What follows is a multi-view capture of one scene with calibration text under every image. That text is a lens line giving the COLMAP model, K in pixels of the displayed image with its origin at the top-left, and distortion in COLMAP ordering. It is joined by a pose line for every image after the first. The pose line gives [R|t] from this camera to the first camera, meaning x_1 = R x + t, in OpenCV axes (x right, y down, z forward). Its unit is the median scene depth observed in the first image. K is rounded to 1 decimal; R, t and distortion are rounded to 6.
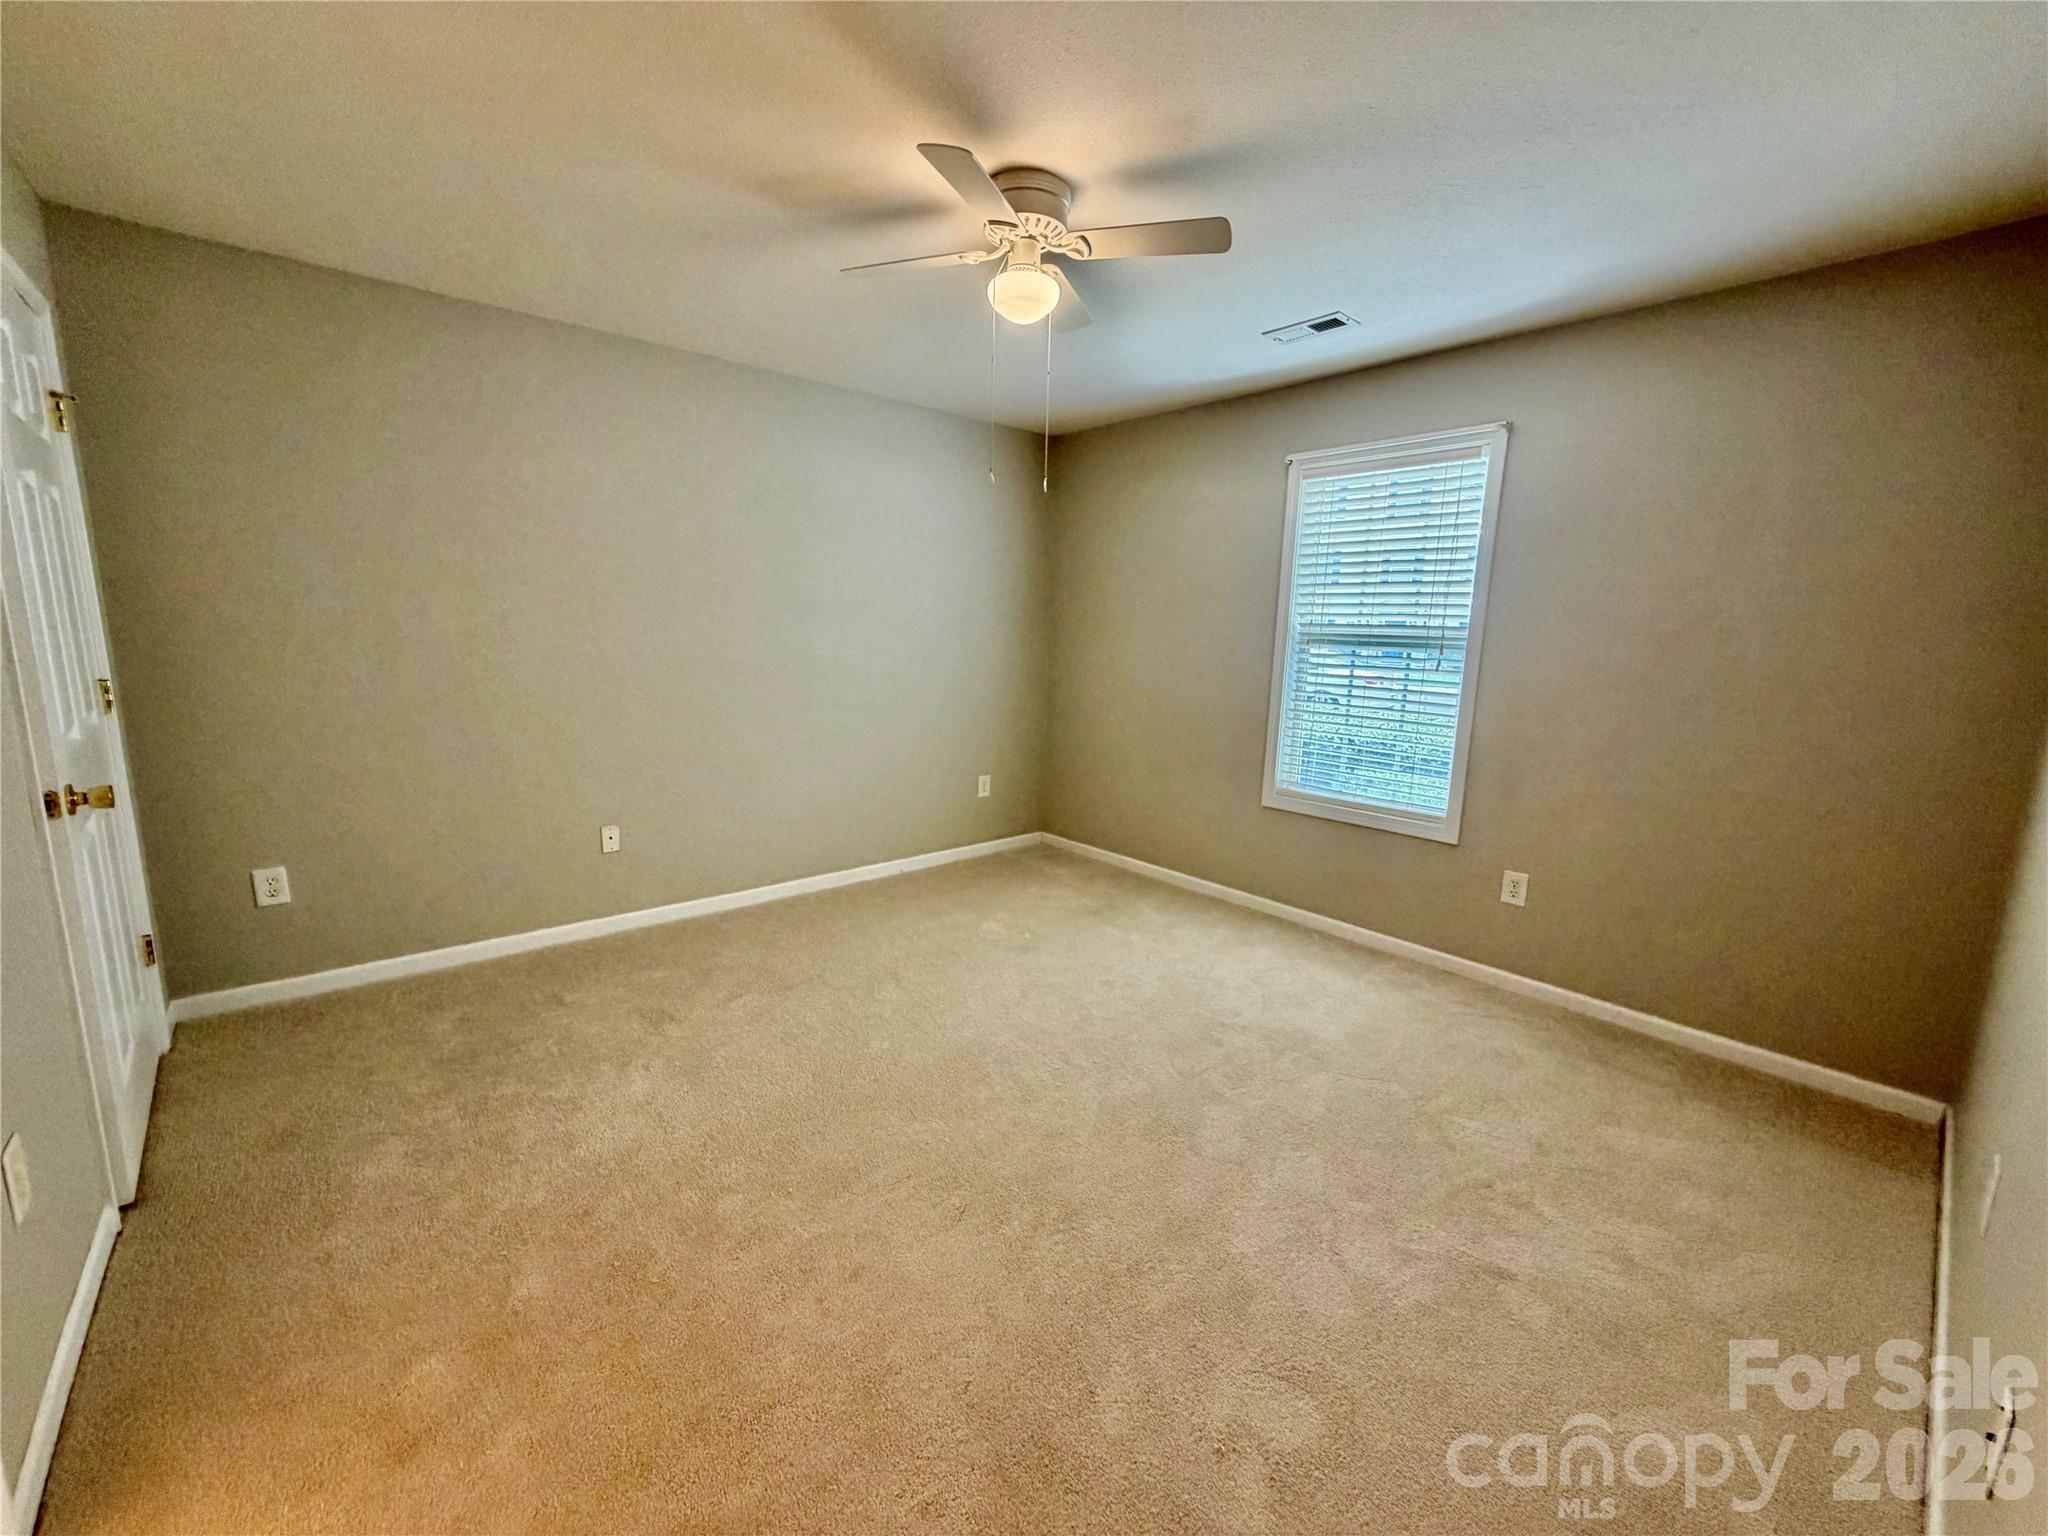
lens RADIAL K [[816.5, 0, 1019.7], [0, 816.5, 767.8], [0, 0, 1]] dist [0.000187, -0.000116]
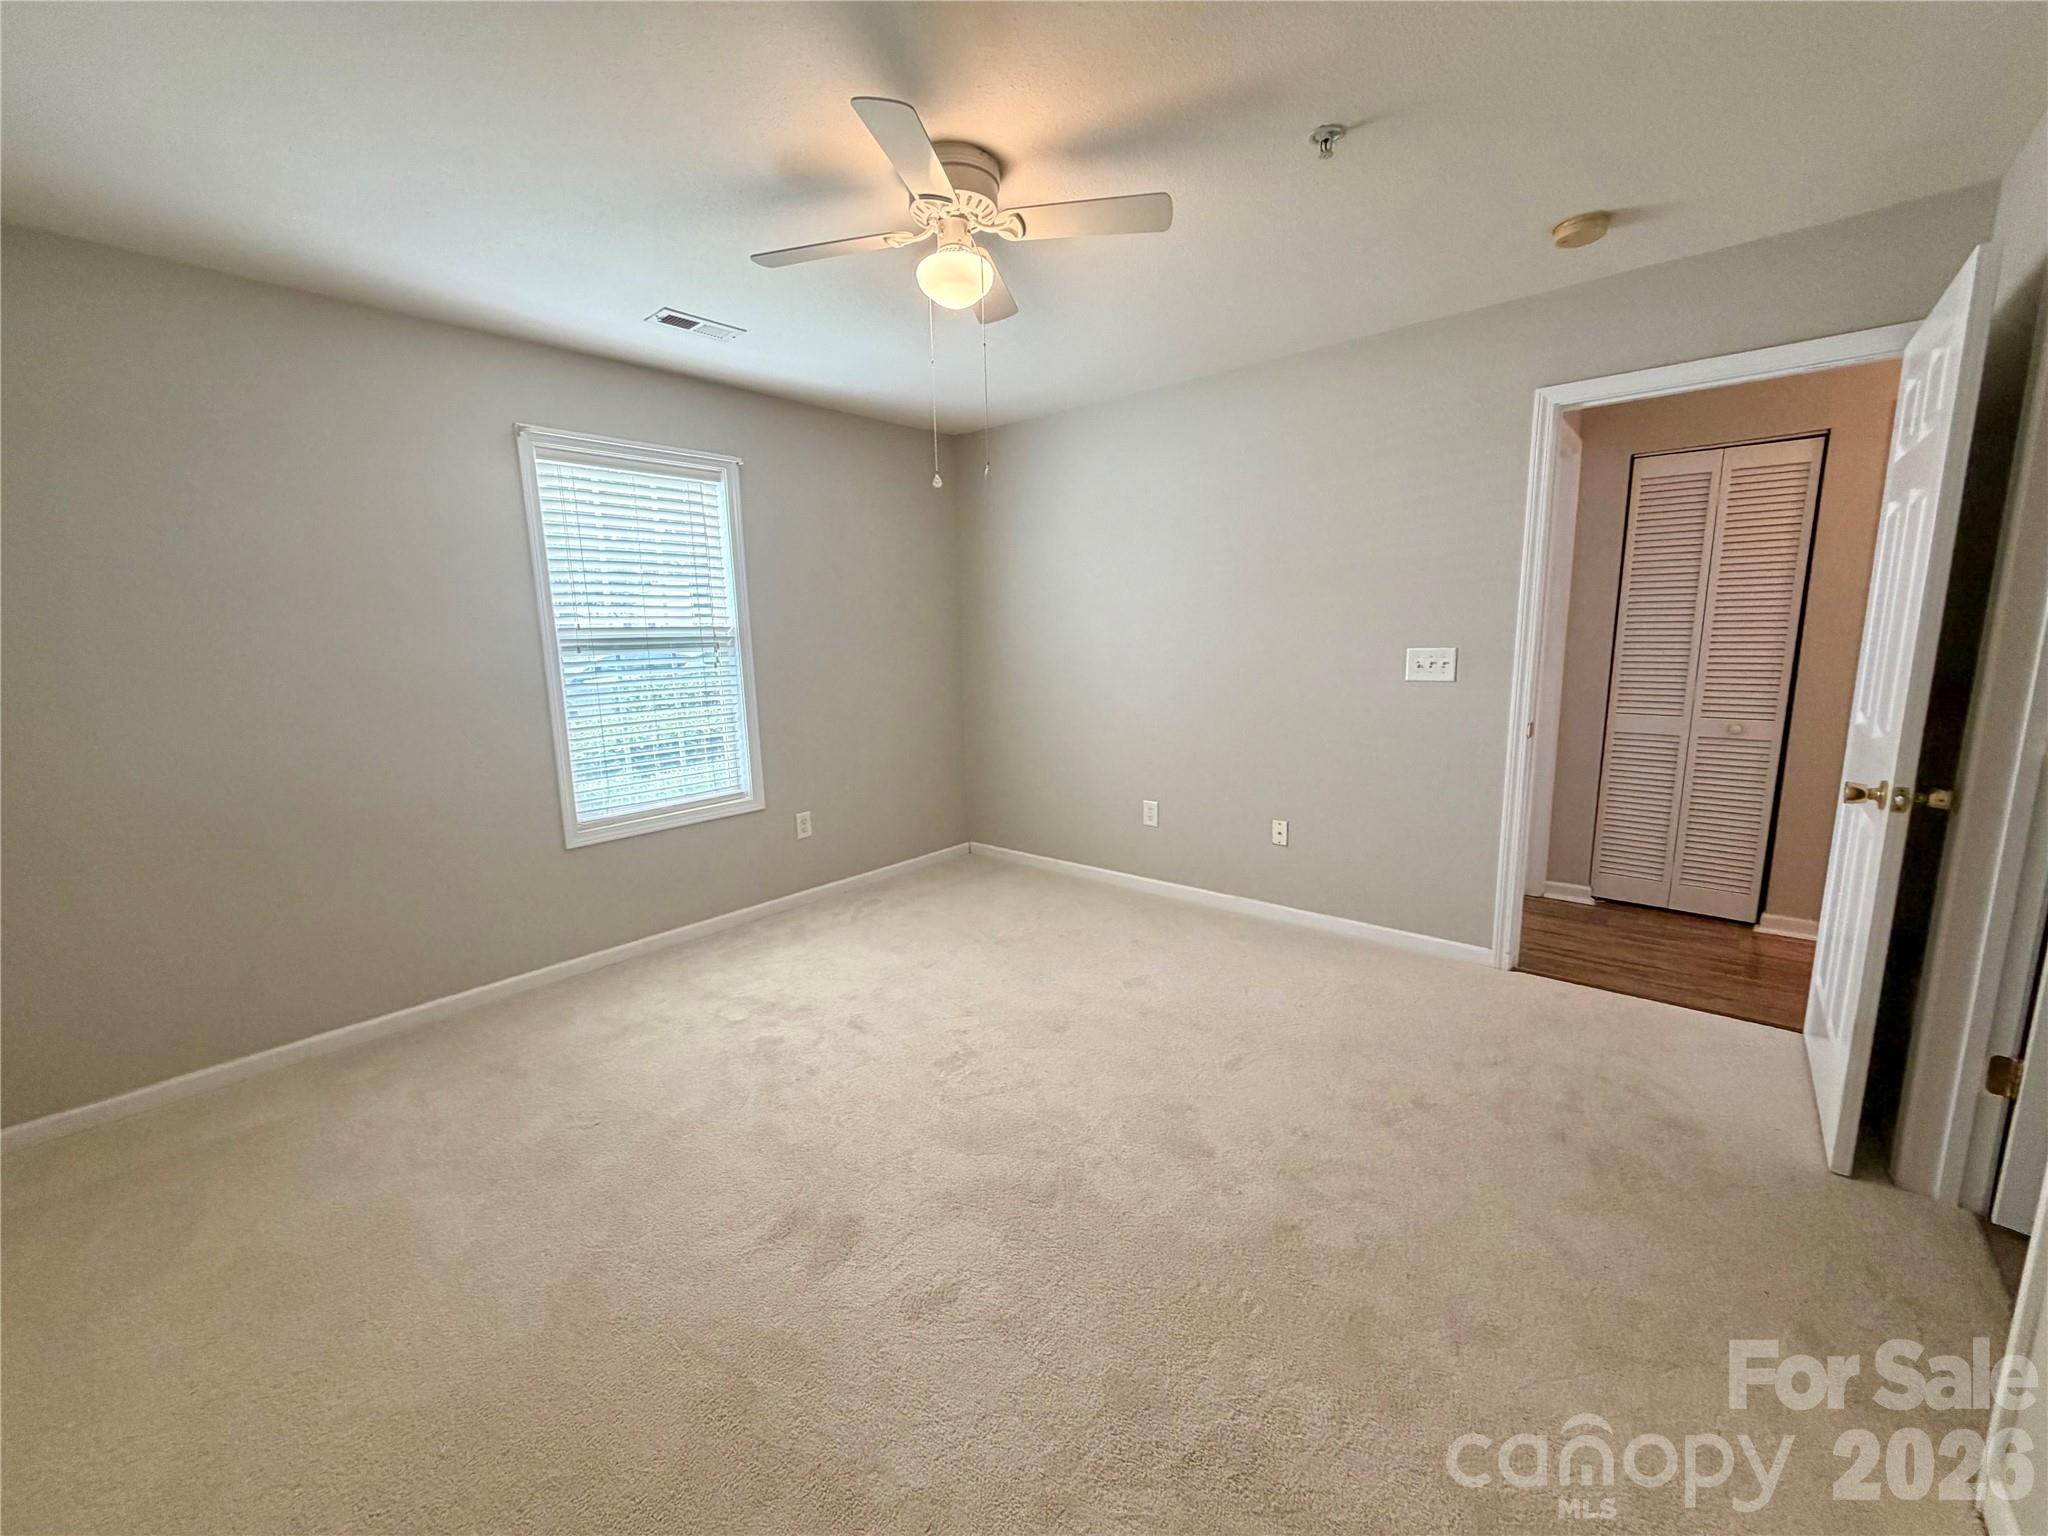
lens RADIAL K [[816.5, 0, 1019.7], [0, 816.5, 767.8], [0, 0, 1]] dist [0.000187, -0.000116]
pose [[-0.145969, -0.187961, 0.971269, -0.730060], [0.185523, 0.959166, 0.213500, -0.162039], [-0.971738, 0.211357, -0.105138, 0.814986]]
